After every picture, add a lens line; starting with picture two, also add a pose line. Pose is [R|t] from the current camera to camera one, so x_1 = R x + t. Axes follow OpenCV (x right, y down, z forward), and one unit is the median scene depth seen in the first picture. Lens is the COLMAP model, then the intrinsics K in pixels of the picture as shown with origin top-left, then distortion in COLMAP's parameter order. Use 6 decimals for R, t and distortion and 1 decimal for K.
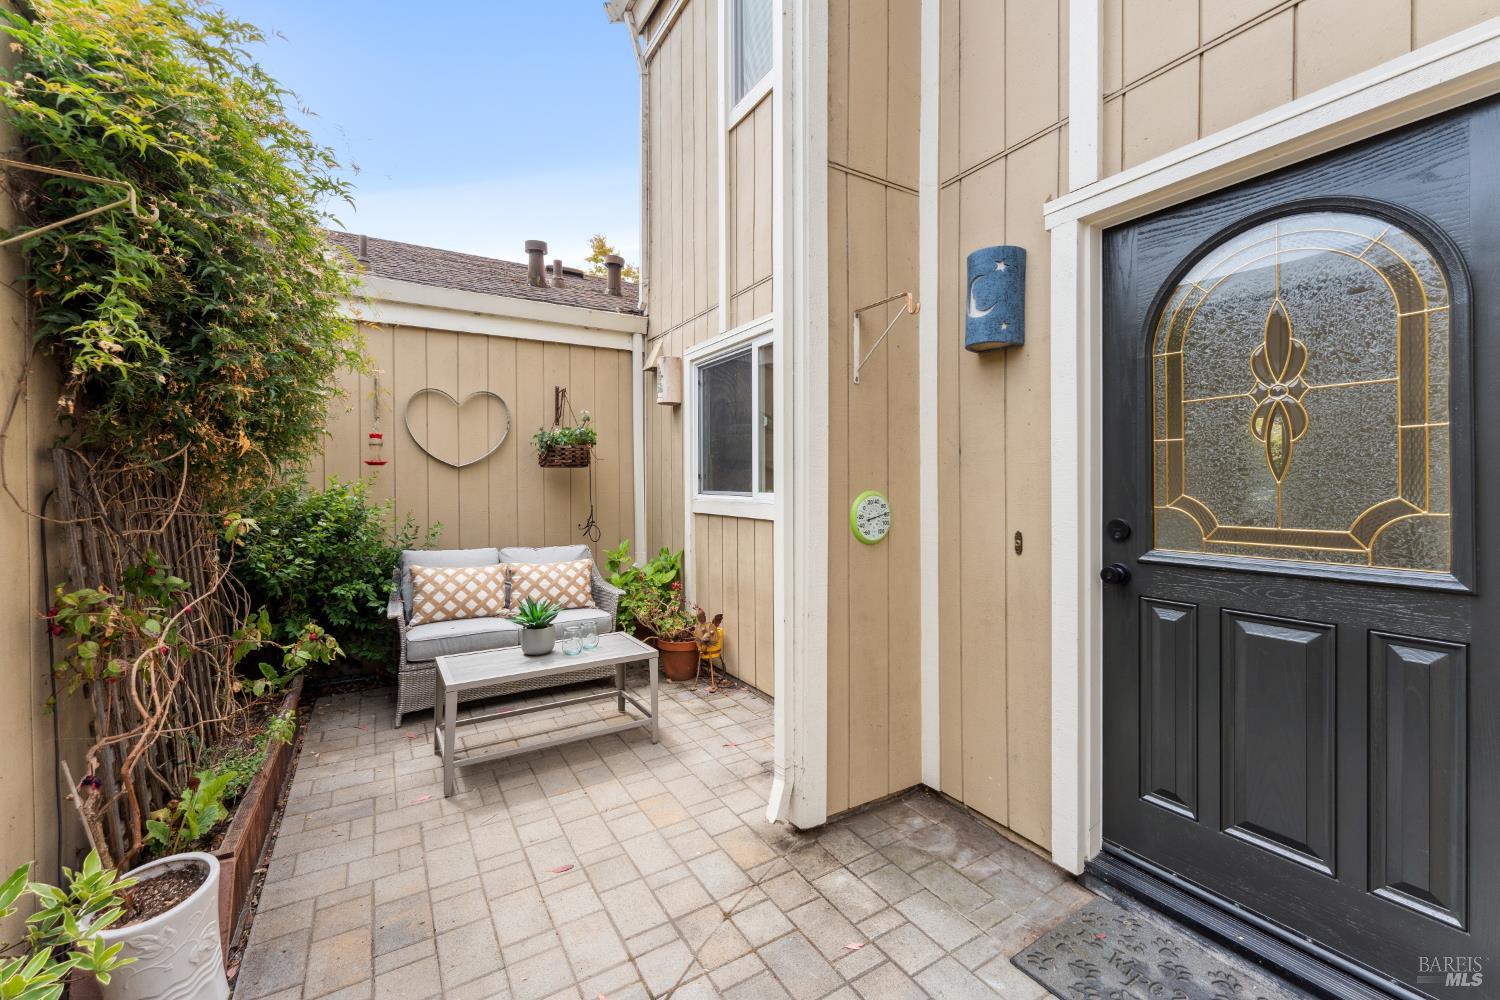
lens RADIAL K [[596.9, 0, 752.0], [0, 596.9, 484.0], [0, 0, 1]] dist [-0.001606, -0.000115]
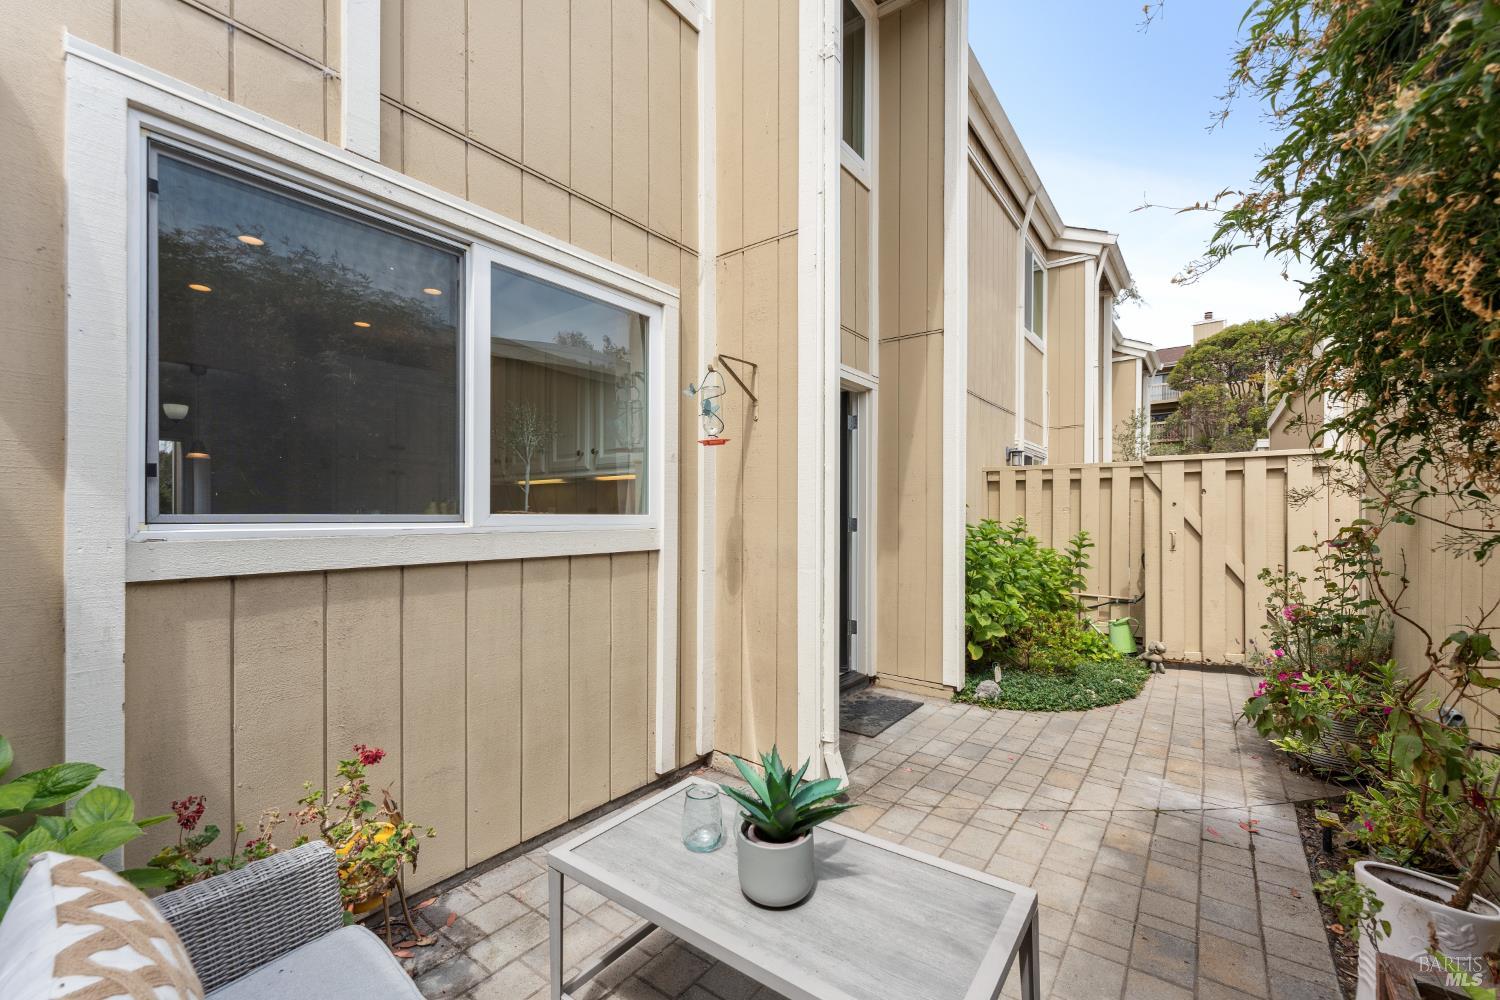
lens RADIAL K [[596.9, 0, 755.7], [0, 596.9, 513.8], [0, 0, 1]] dist [-0.001606, -0.000115]
pose [[-0.351024, -0.004337, 0.936357, -1.123168], [0.001856, 0.999984, 0.005327, 0.019292], [-0.936365, 0.003608, -0.351010, 1.752292]]
